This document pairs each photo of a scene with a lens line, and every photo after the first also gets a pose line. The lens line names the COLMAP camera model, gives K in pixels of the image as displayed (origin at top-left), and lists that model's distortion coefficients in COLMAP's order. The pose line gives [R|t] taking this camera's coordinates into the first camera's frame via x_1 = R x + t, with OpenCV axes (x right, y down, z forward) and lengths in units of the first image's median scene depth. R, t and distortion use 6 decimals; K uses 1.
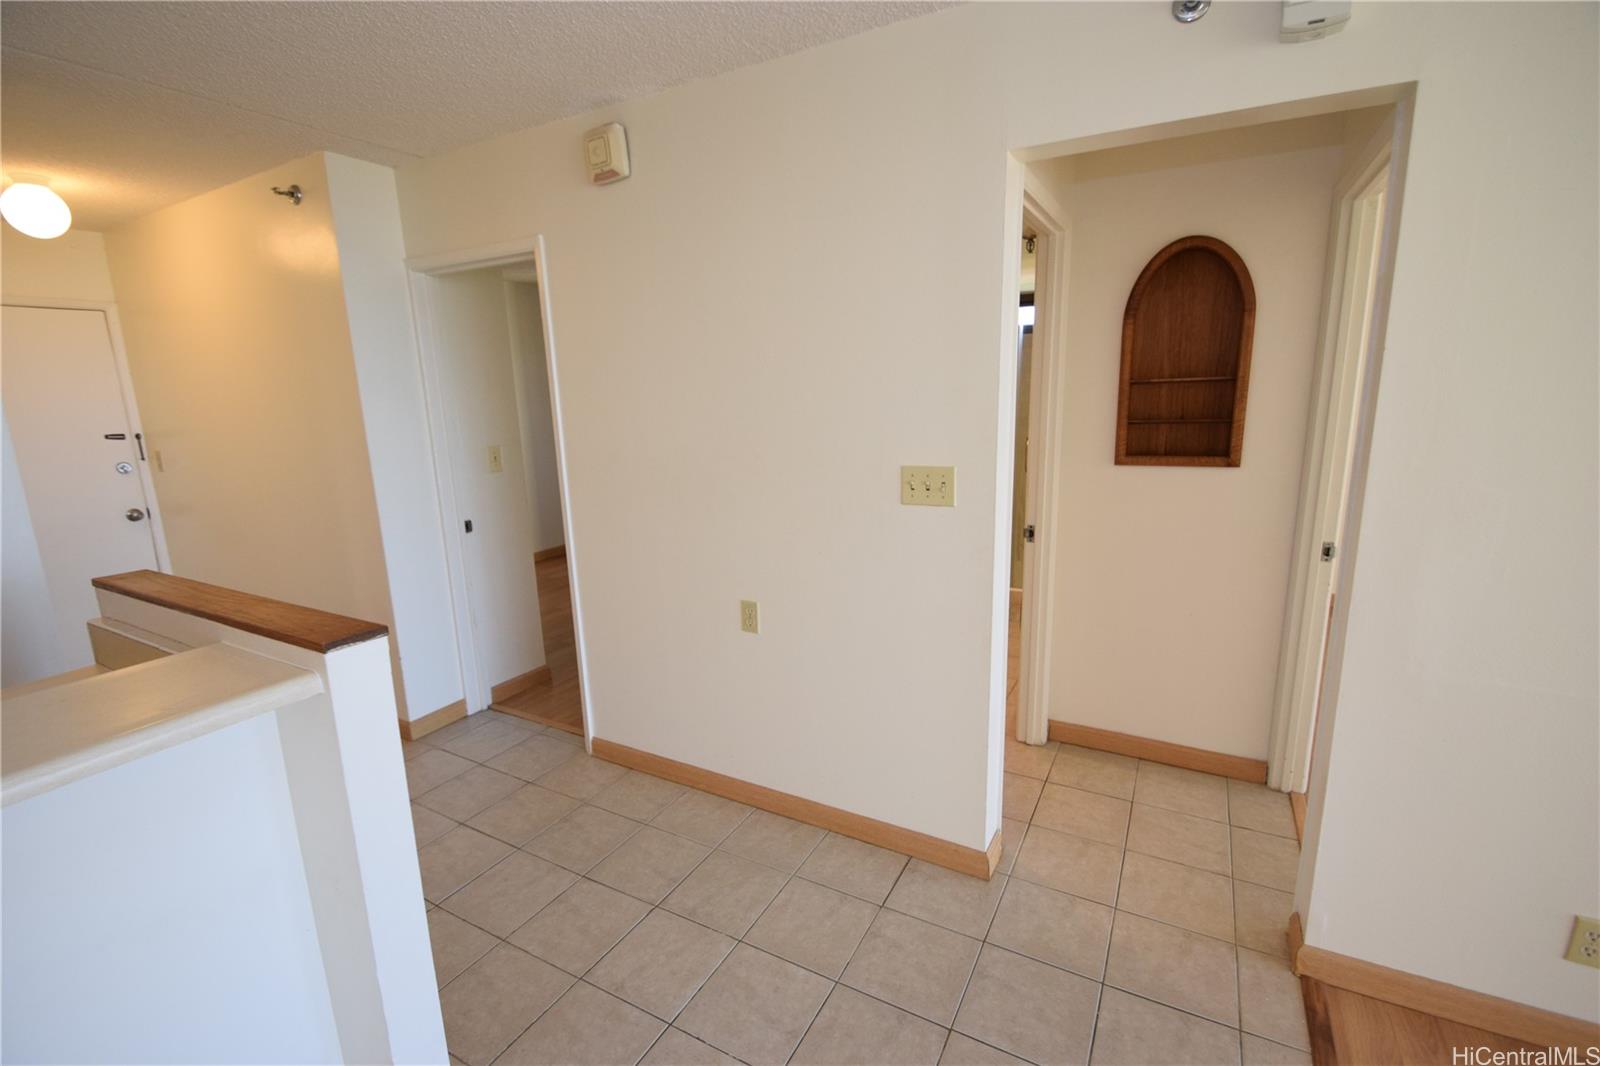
lens RADIAL K [[706.3, 0, 797.7], [0, 706.3, 535.9], [0, 0, 1]] dist [0.004986, -0.010510]
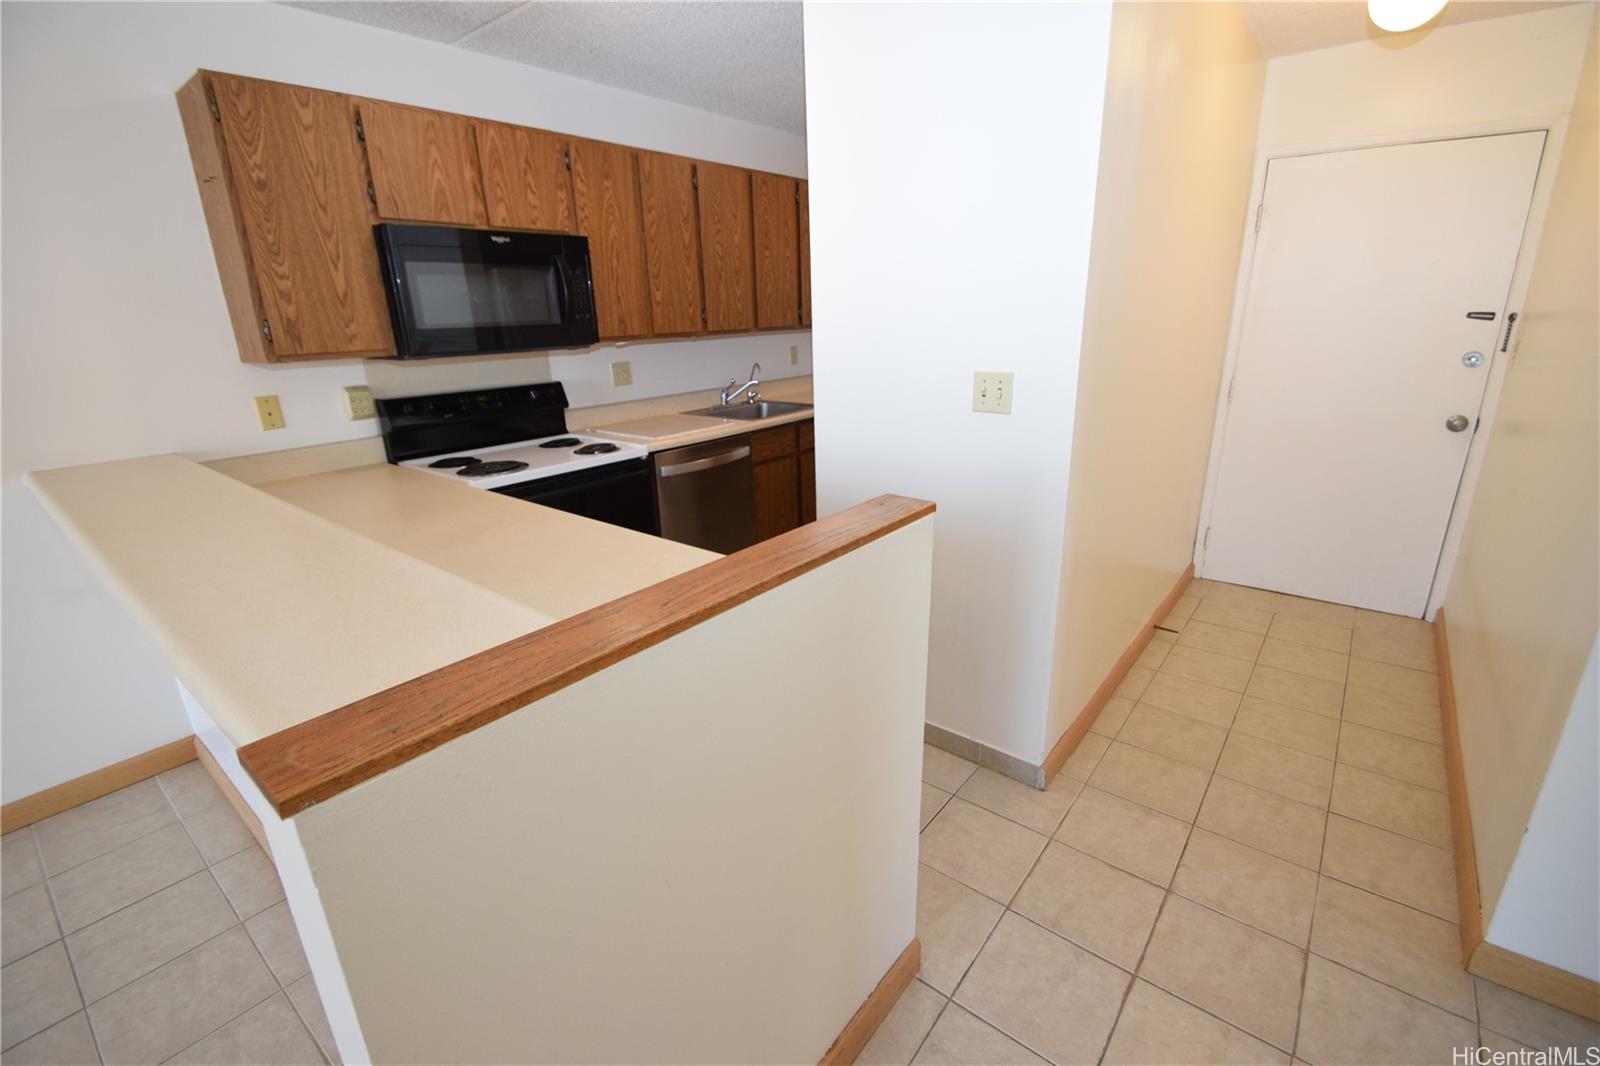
lens RADIAL K [[701.0, 0, 800.0], [0, 701.0, 534.8], [0, 0, 1]] dist [0.013971, -0.017042]
pose [[-0.164174, 0.337898, -0.926754, -0.125008], [-0.174010, 0.914848, 0.364382, -0.098962], [0.970962, 0.221086, -0.091397, 0.570389]]
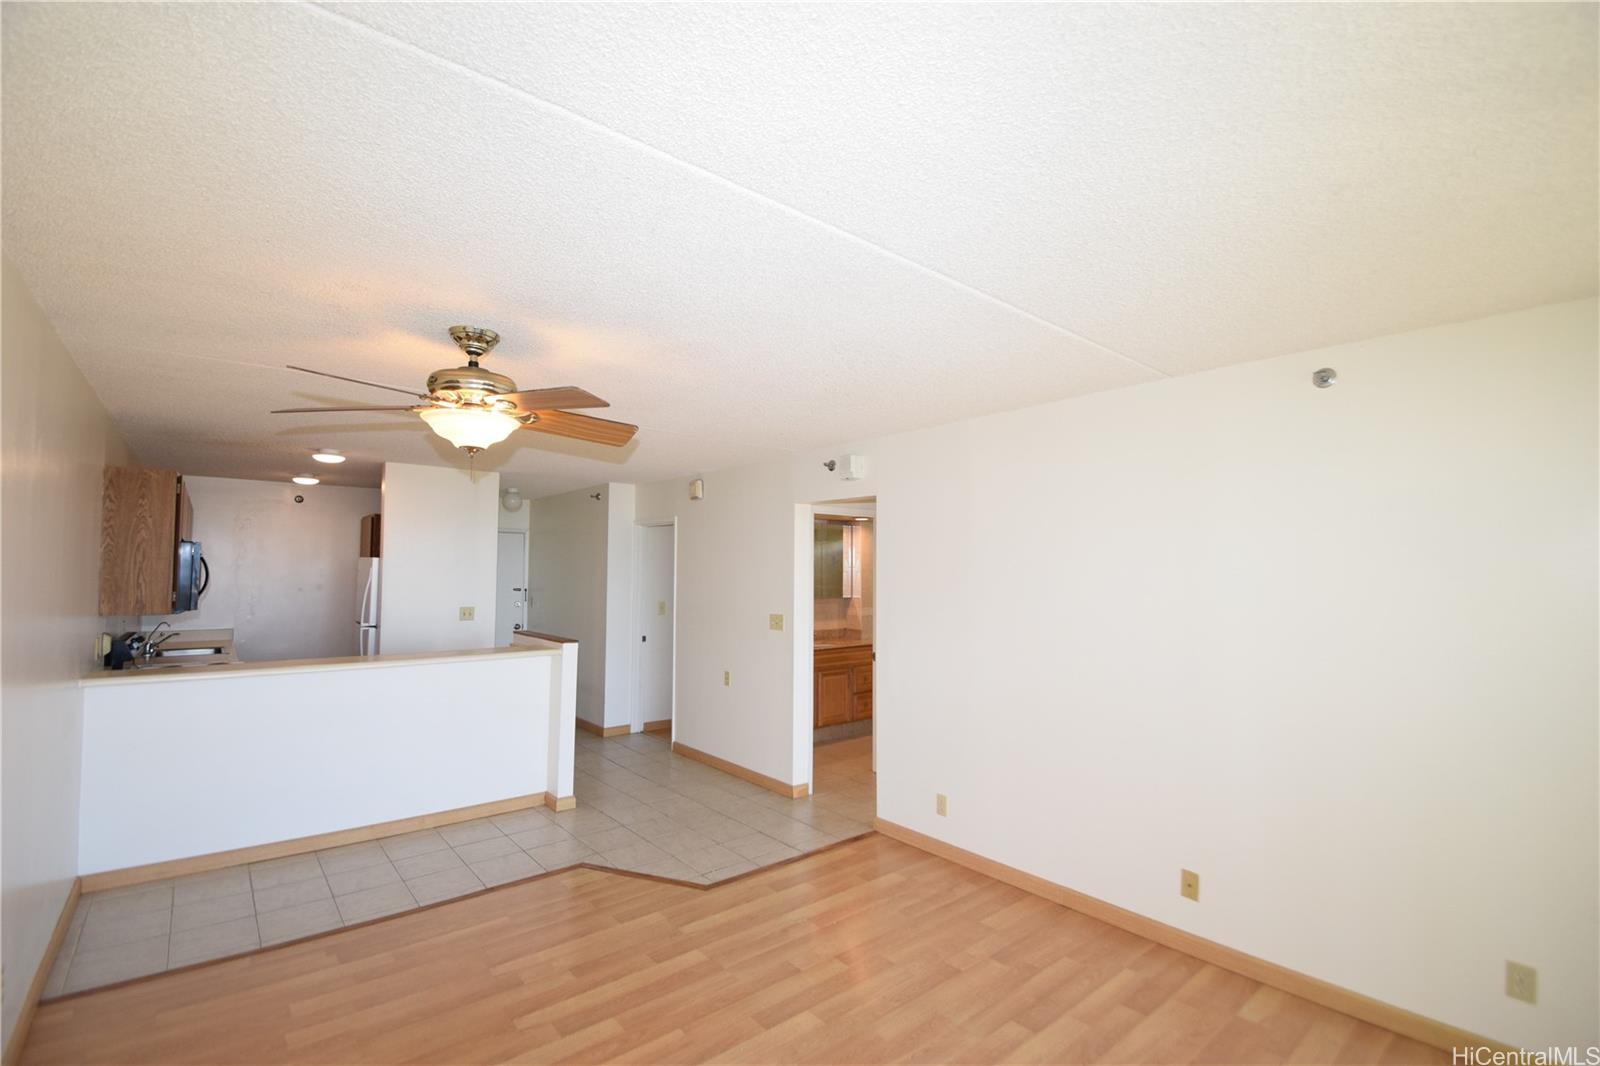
lens RADIAL K [[701.6, 0, 800.8], [0, 701.6, 534.4], [0, 0, 1]] dist [0.014866, -0.017546]
pose [[0.934751, 0.016118, -0.354939, 0.824658], [-0.105874, 0.966225, -0.234946, 0.149313], [0.339164, 0.257195, 0.904886, -0.951412]]
